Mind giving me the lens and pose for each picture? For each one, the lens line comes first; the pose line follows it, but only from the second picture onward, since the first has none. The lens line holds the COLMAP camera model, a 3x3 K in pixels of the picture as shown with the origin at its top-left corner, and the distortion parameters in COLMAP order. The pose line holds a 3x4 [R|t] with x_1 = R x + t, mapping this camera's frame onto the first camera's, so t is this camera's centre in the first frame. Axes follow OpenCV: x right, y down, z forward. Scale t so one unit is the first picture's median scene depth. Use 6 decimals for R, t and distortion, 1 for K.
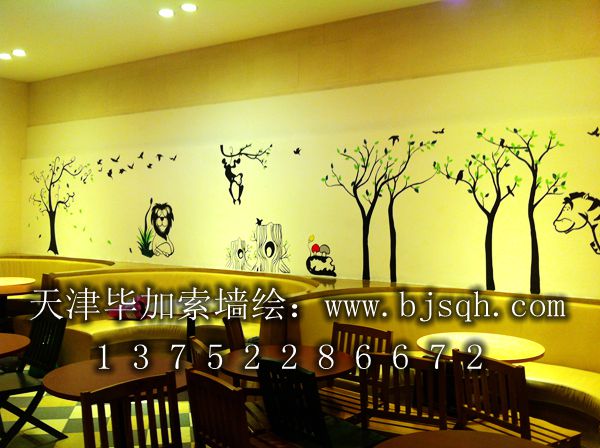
lens RADIAL K [[571.1, 0, 300.0], [0, 571.1, 224.0], [0, 0, 1]] dist [0.102693, -0.390606]
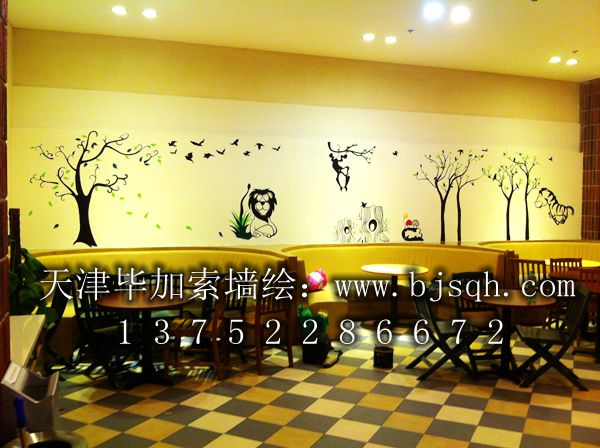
lens RADIAL K [[571.1, 0, 300.0], [0, 571.1, 224.0], [0, 0, 1]] dist [0.102693, -0.390606]
pose [[0.614948, -0.039713, 0.787567, -1.267777], [0.011183, 0.999070, 0.041646, -0.016864], [-0.788488, -0.016803, 0.614820, 0.332504]]
